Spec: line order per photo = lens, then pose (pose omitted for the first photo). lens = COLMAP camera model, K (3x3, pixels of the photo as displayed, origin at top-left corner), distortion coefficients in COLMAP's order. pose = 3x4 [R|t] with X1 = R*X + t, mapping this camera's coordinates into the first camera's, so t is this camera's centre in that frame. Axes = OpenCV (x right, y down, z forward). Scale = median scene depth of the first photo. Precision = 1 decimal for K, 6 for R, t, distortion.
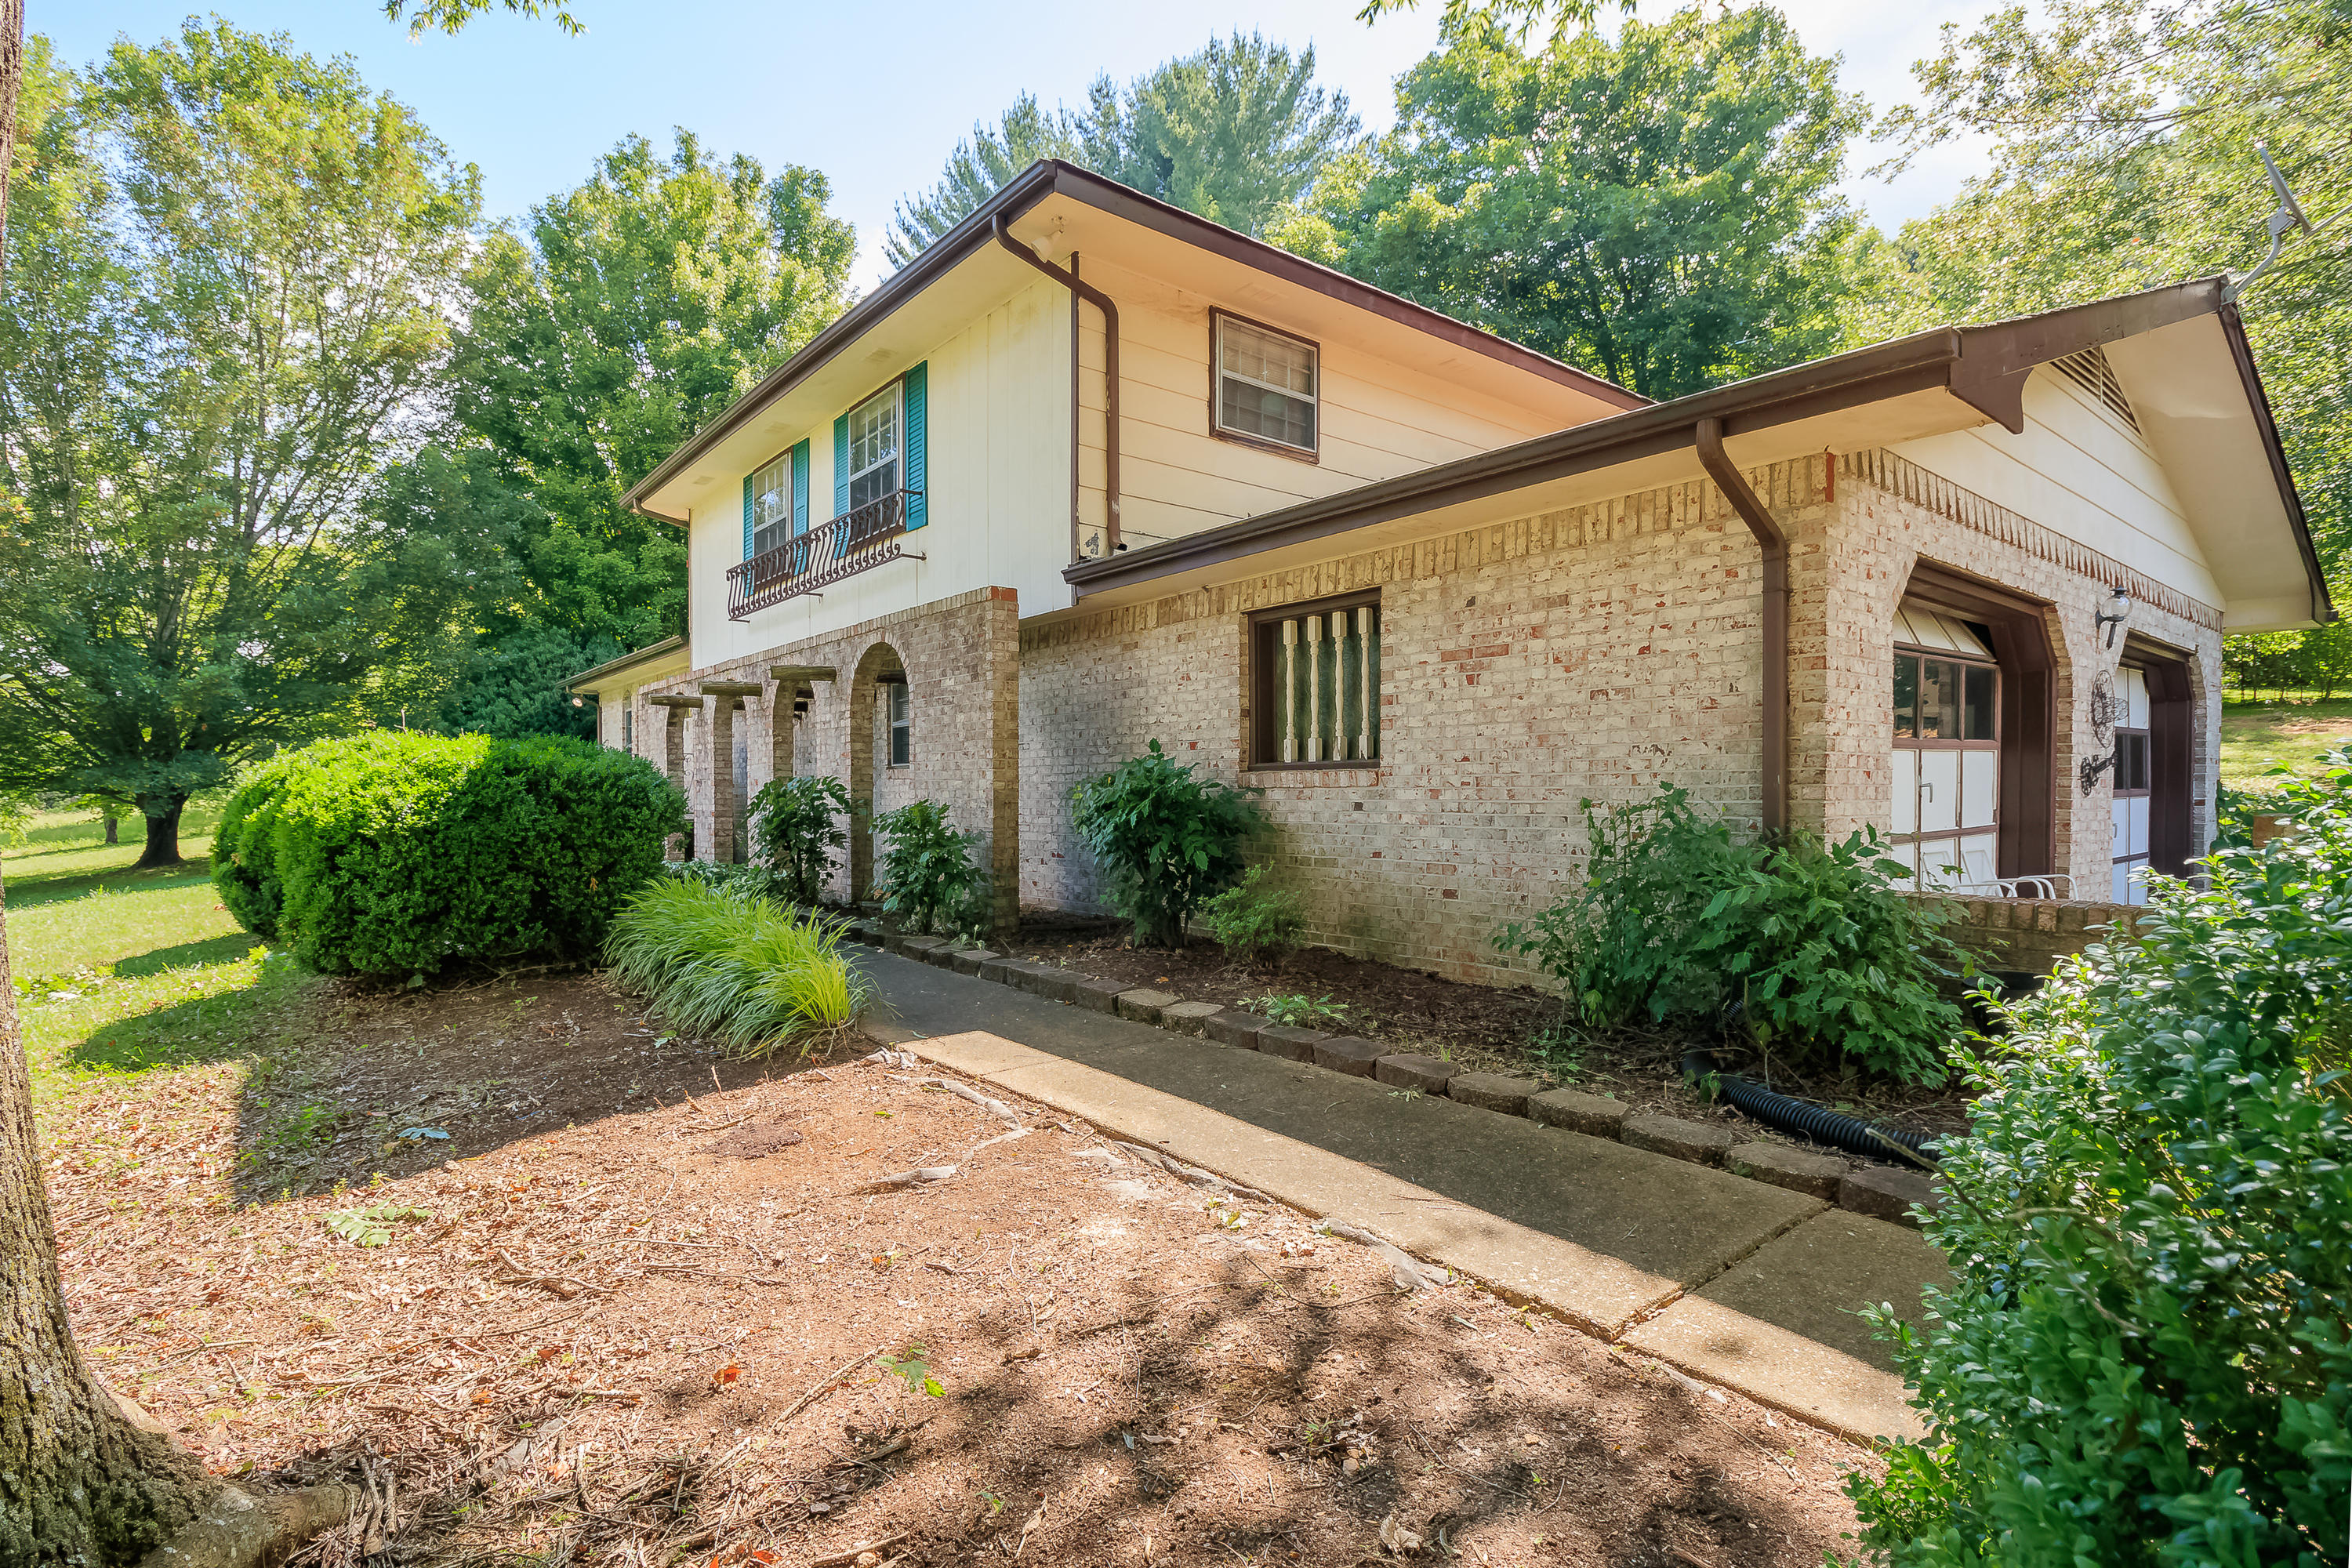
lens RADIAL K [[1117.9, 0, 1176.0], [0, 1117.9, 784.0], [0, 0, 1]] dist [-0.004273, -0.000847]
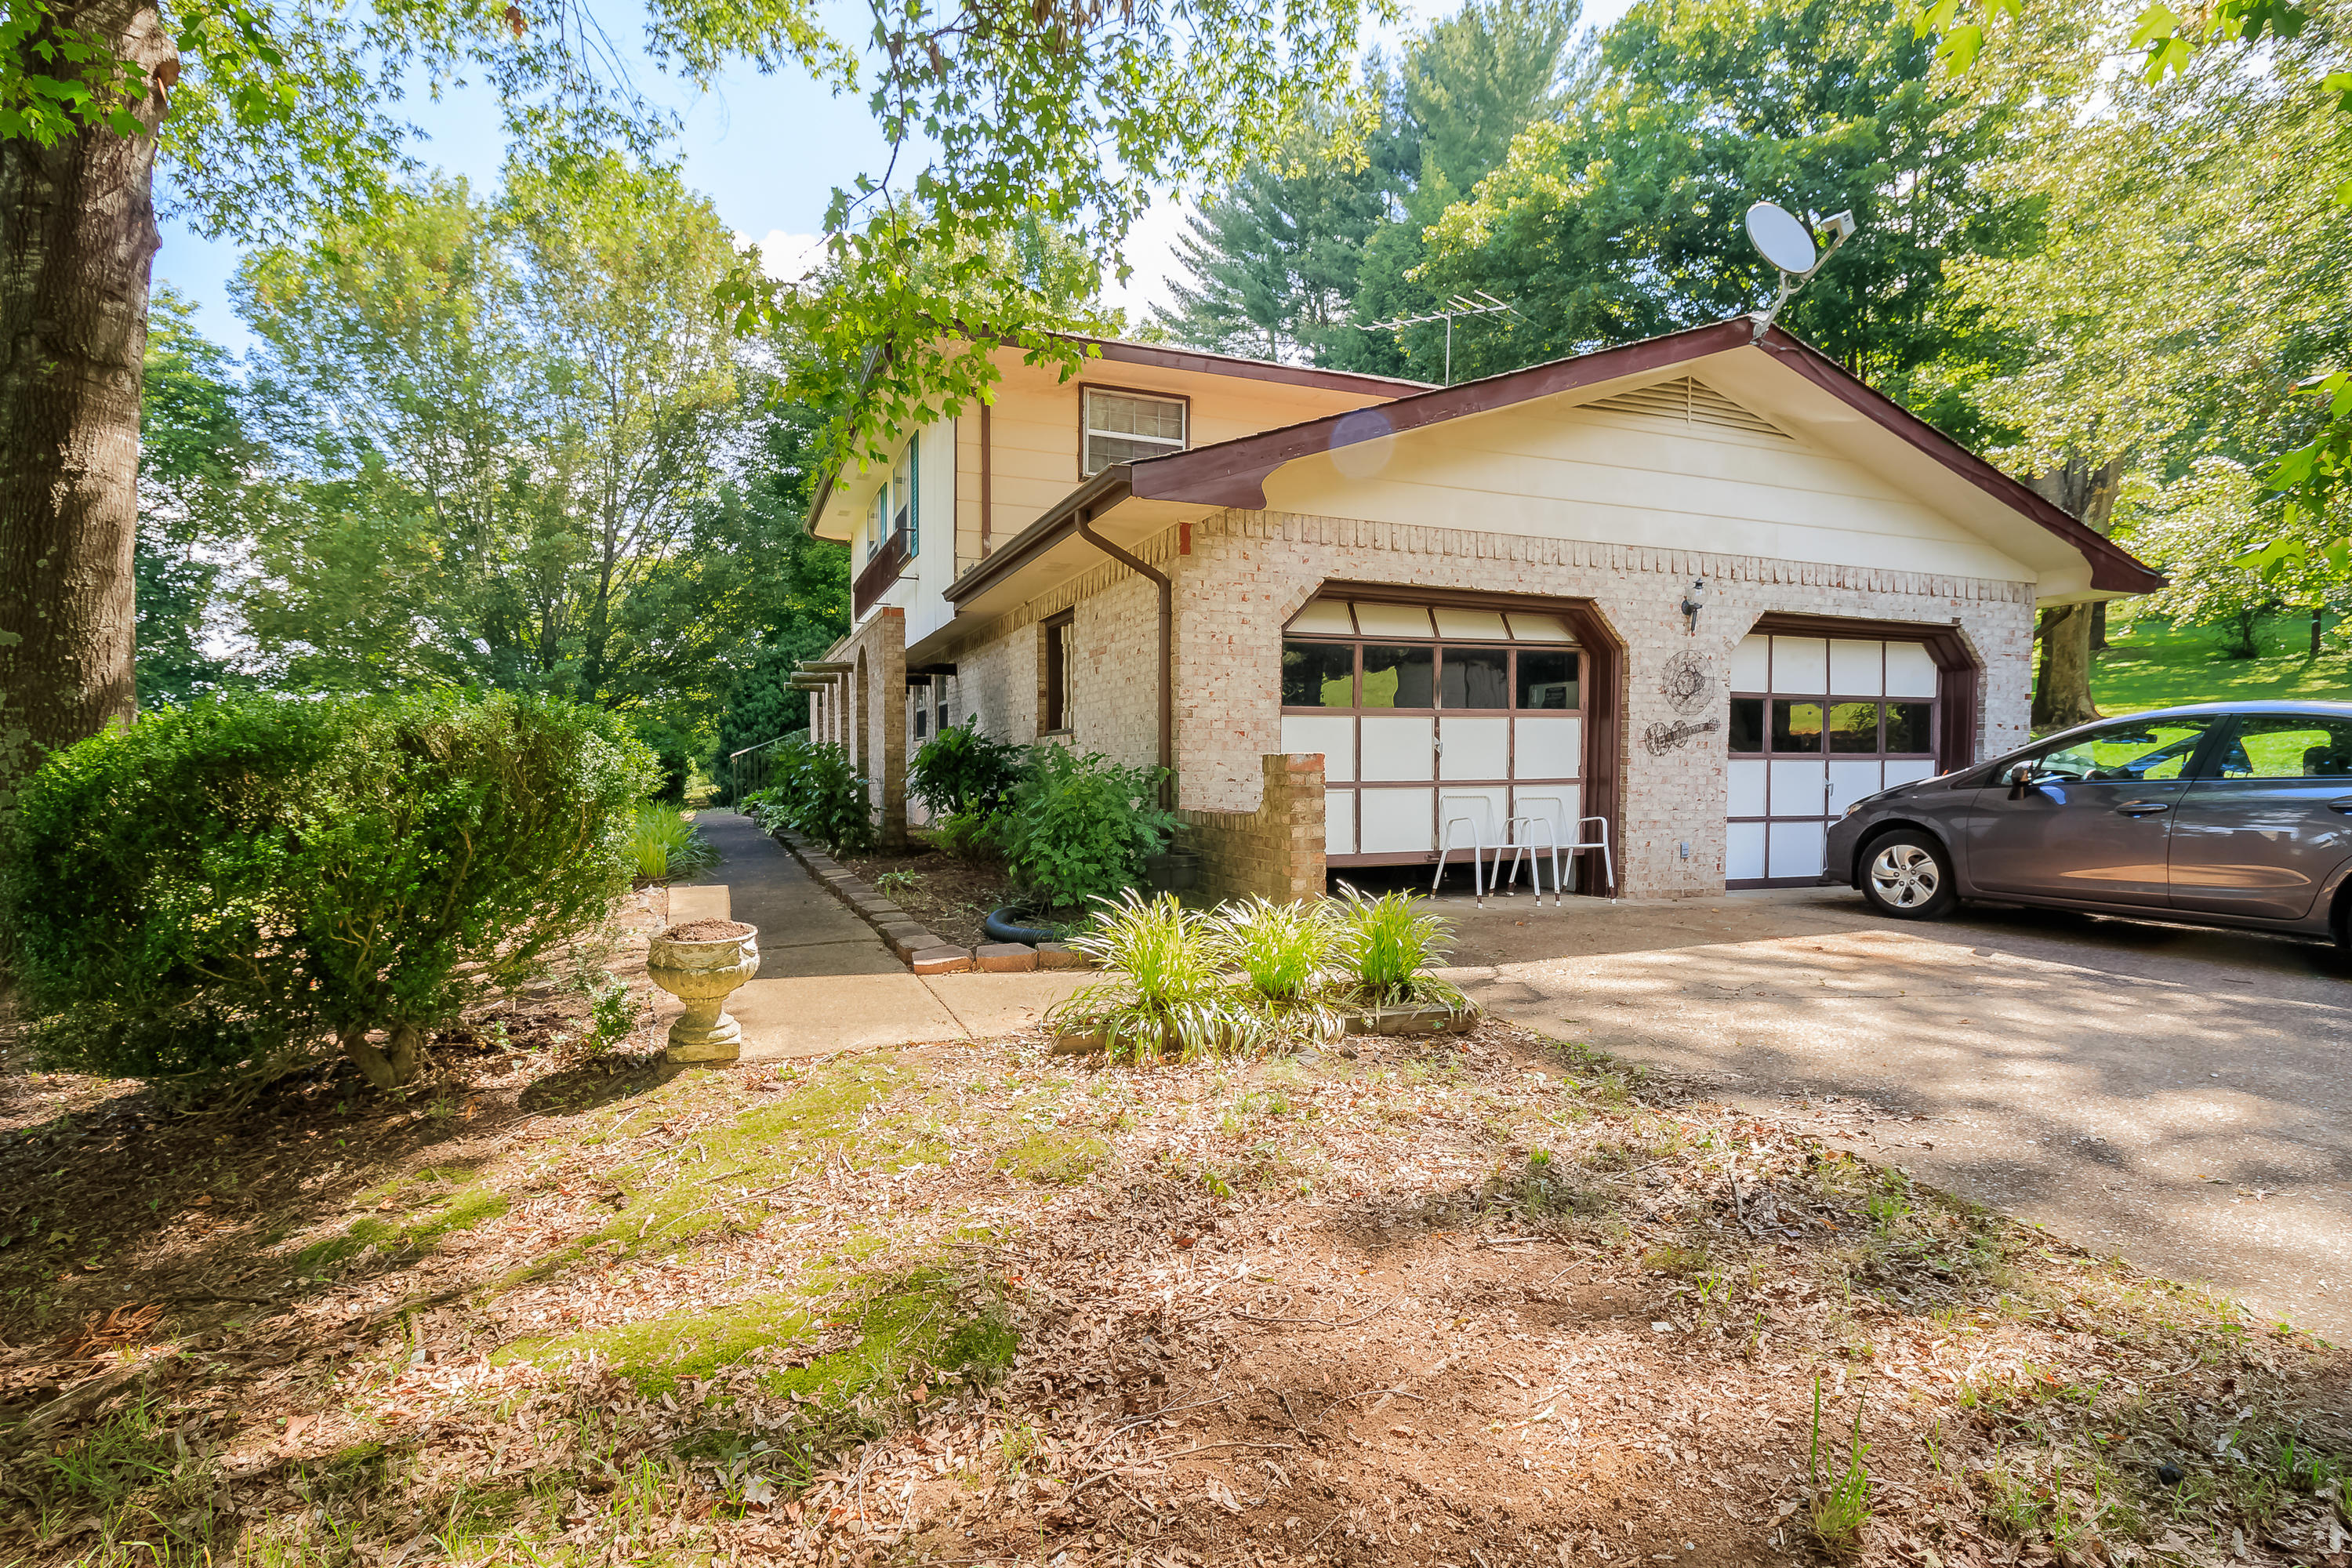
lens RADIAL K [[1105.9, 0, 1220.3], [0, 1105.9, 811.9], [0, 0, 1]] dist [0.001122, 0.000284]
pose [[0.969533, 0.013794, -0.244571, 0.645095], [-0.001393, 0.998708, 0.050804, 0.013433], [0.244956, -0.048915, 0.968299, -0.301165]]
